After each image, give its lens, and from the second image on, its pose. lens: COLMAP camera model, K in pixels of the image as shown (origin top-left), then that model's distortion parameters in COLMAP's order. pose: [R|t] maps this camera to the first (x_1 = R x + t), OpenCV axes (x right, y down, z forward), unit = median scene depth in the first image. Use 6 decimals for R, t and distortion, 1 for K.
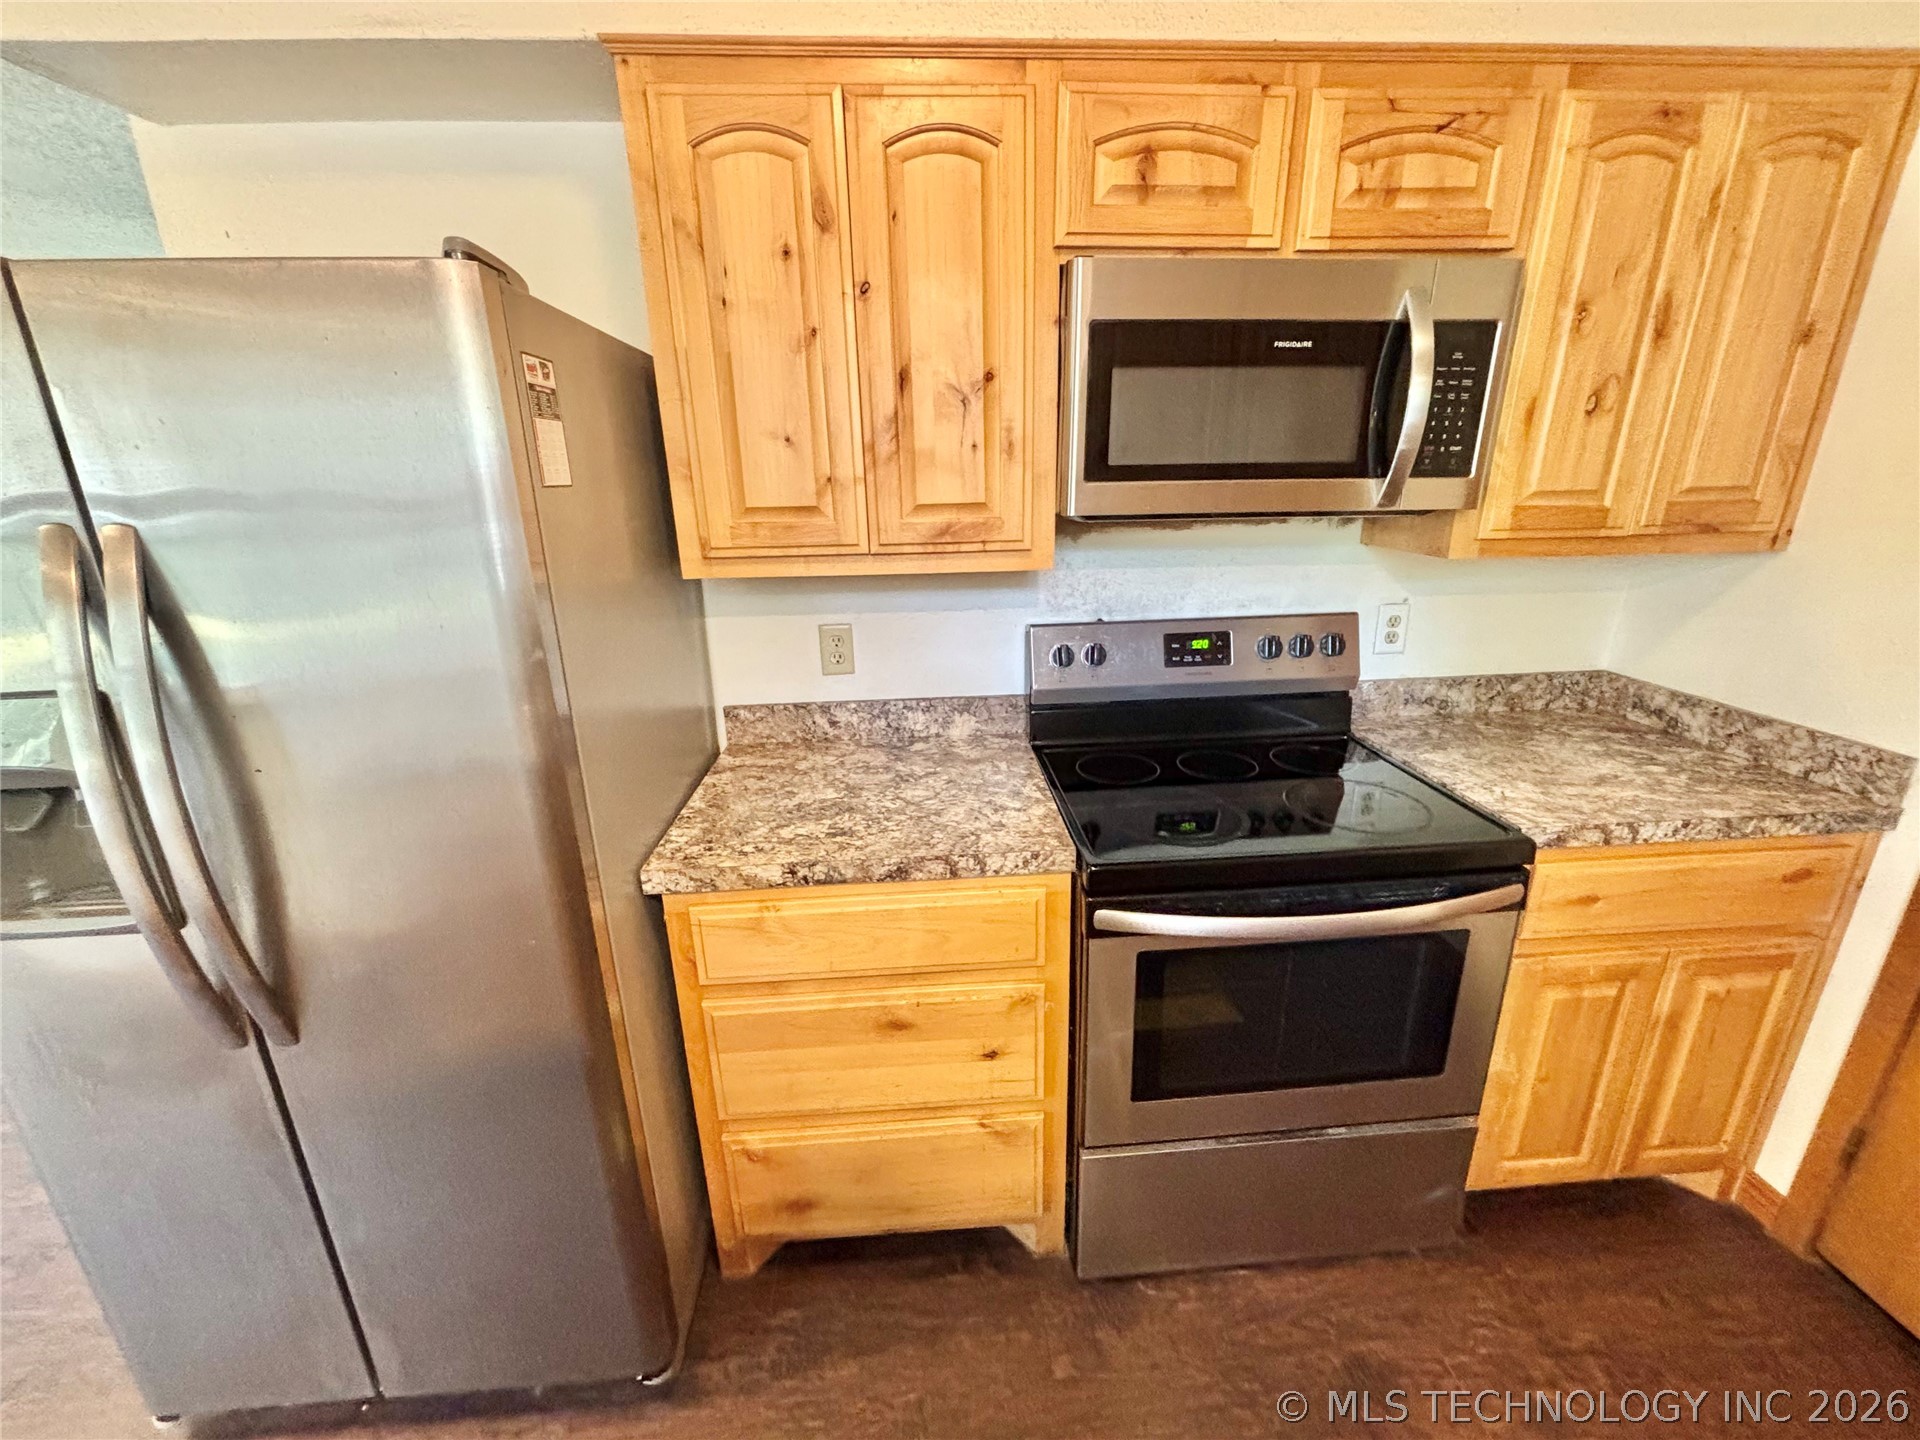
lens RADIAL K [[768.9, 0, 954.9], [0, 768.9, 715.5], [0, 0, 1]] dist [-0.001821, 0.000175]
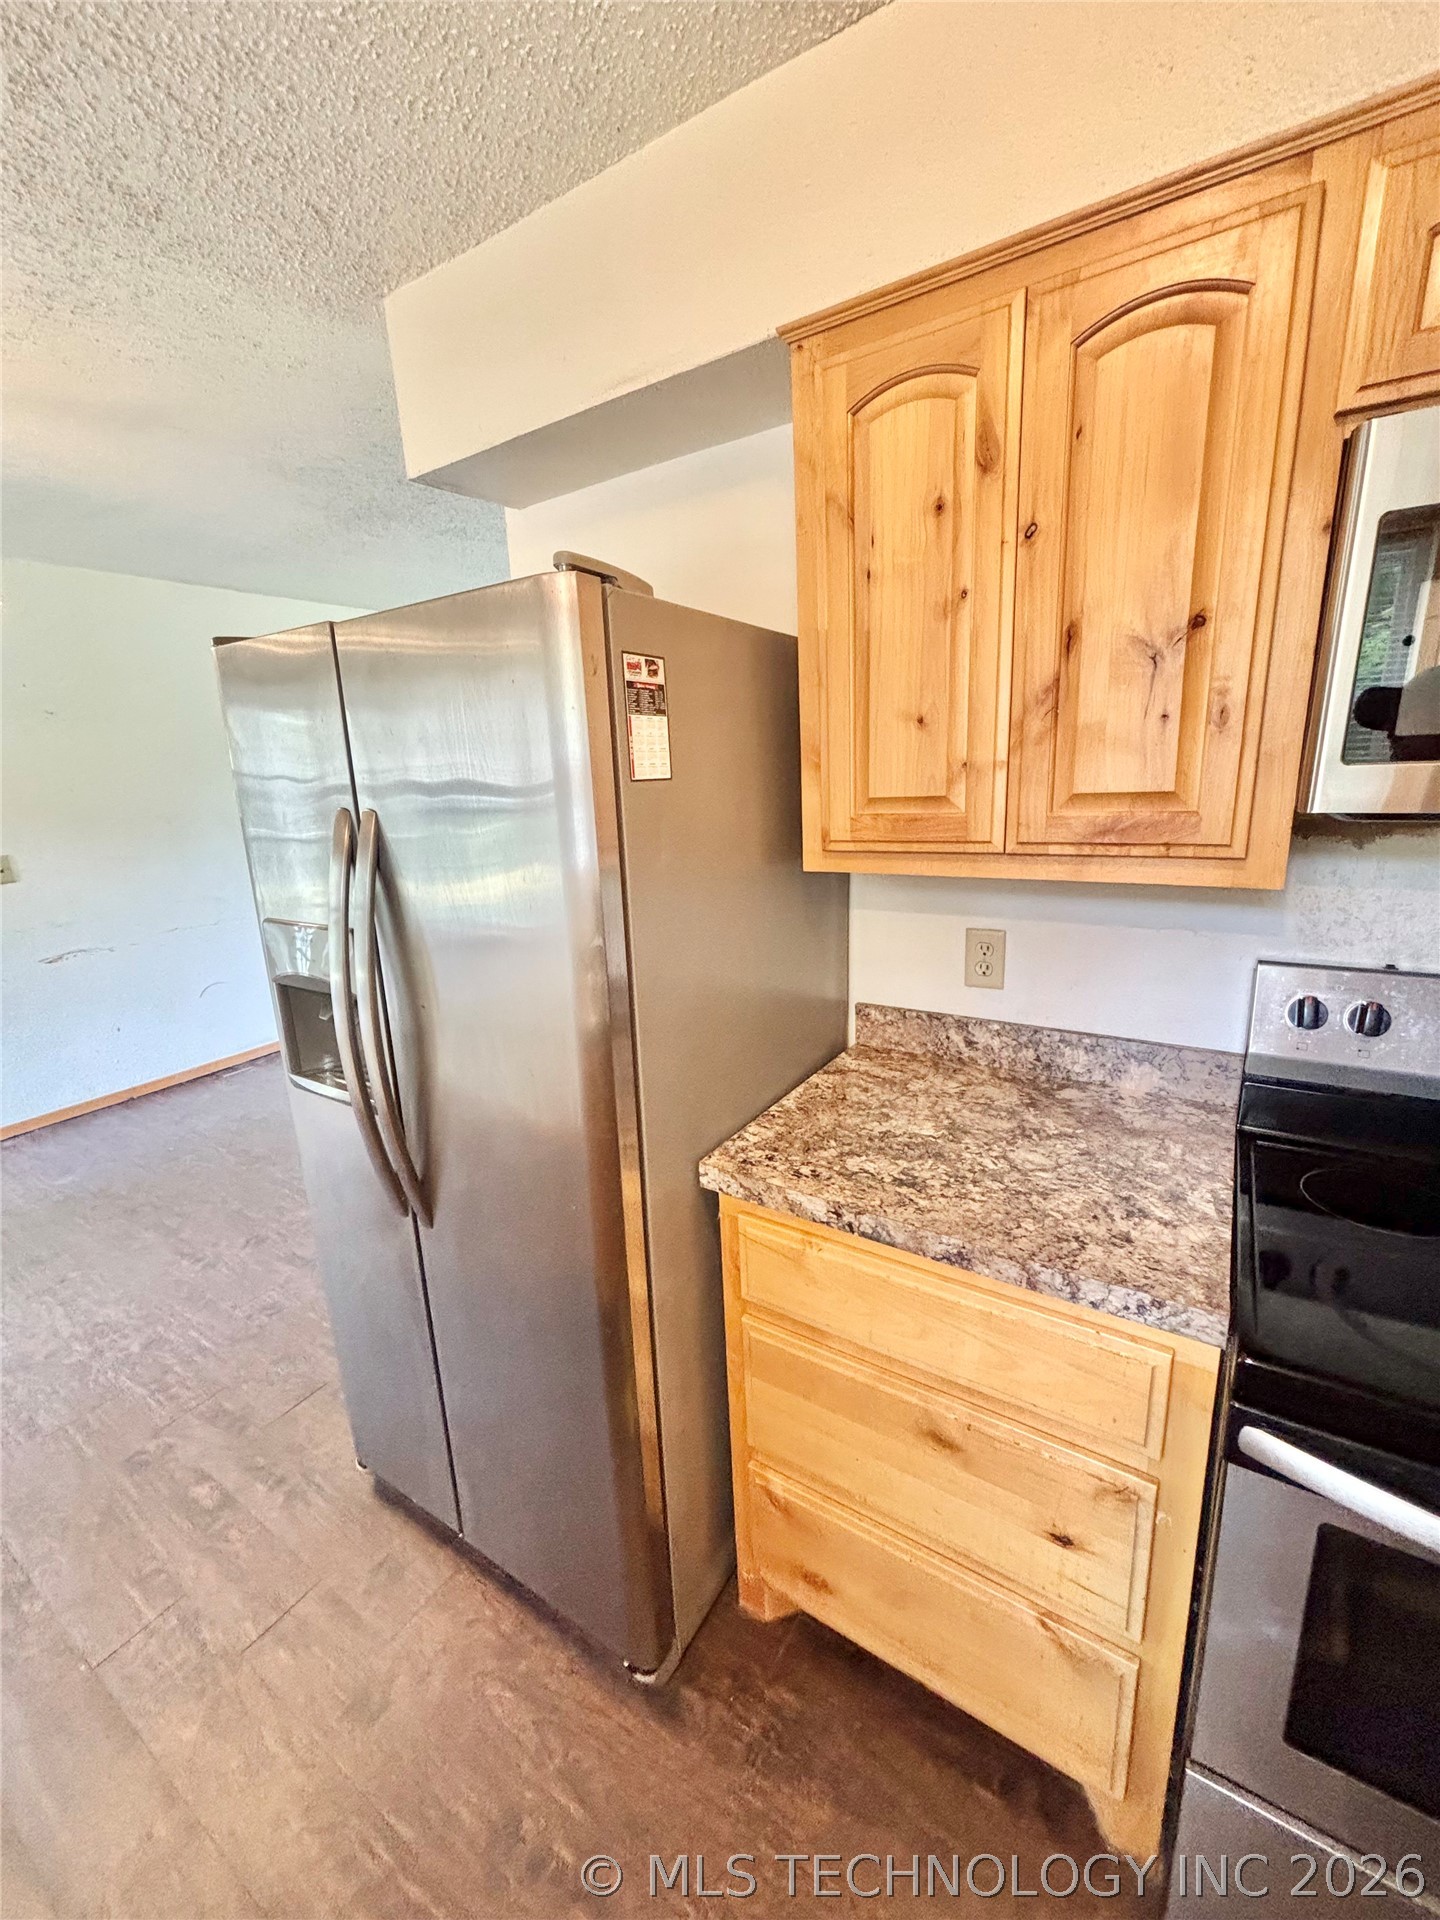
lens RADIAL K [[768.9, 0, 721.9], [0, 768.9, 959.4], [0, 0, 1]] dist [-0.001821, 0.000175]
pose [[0.804899, 0.131568, -0.578643, 0.136417], [-0.154565, 0.987936, 0.009630, -0.062842], [0.572929, 0.081687, 0.815524, 0.177270]]
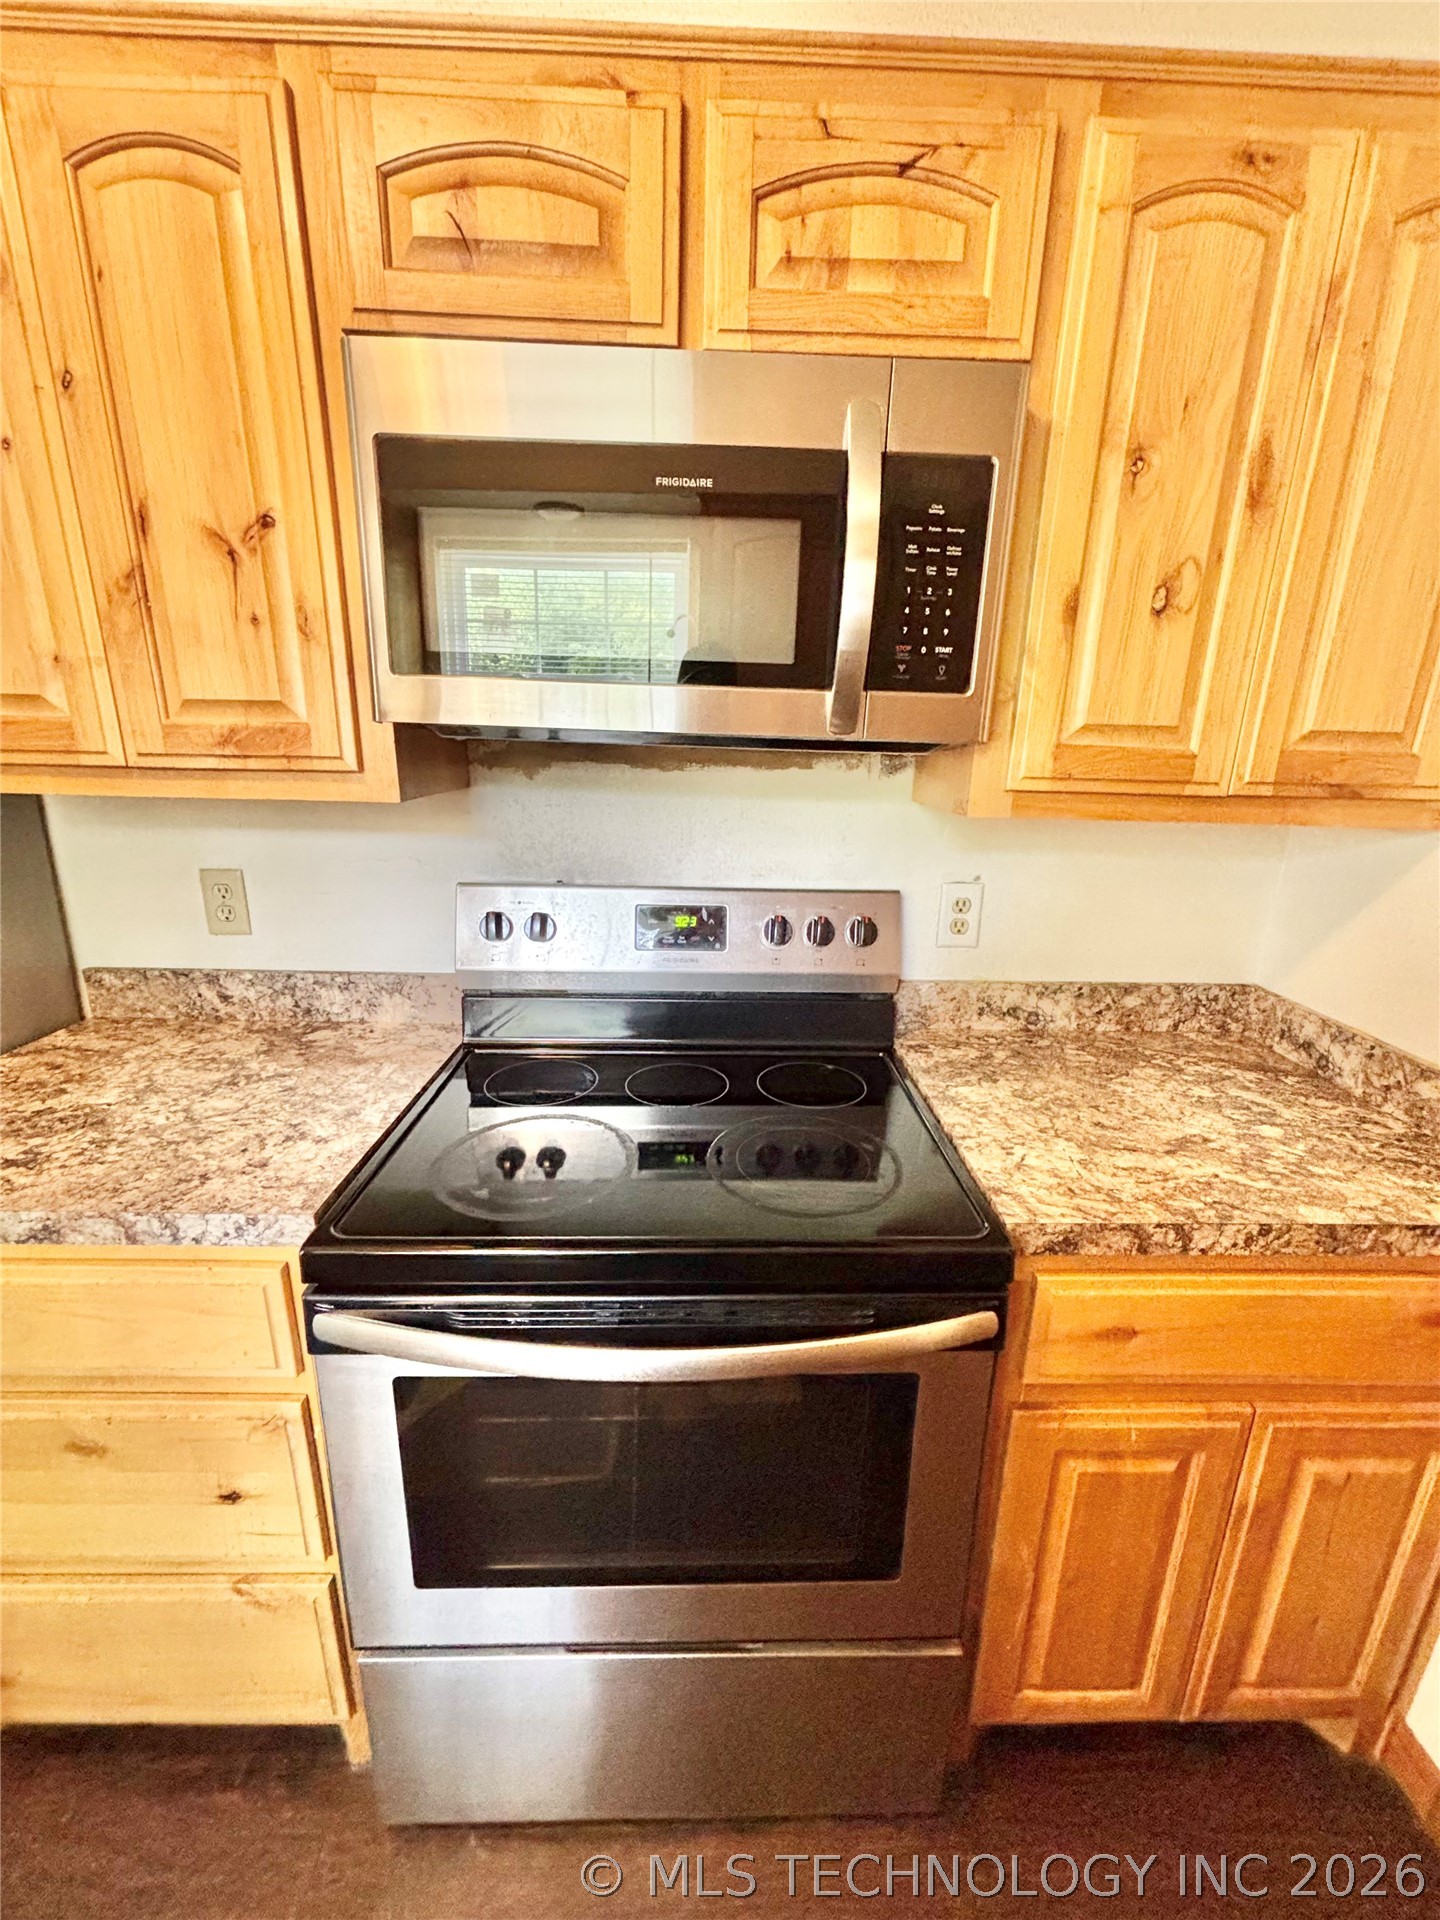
lens RADIAL K [[768.9, 0, 721.1], [0, 768.9, 961.0], [0, 0, 1]] dist [-0.001821, 0.000175]
pose [[0.998055, 0.054923, -0.029487, 0.479716], [-0.055902, 0.997875, -0.033482, -0.038313], [0.027585, 0.035065, 0.999004, 0.315870]]
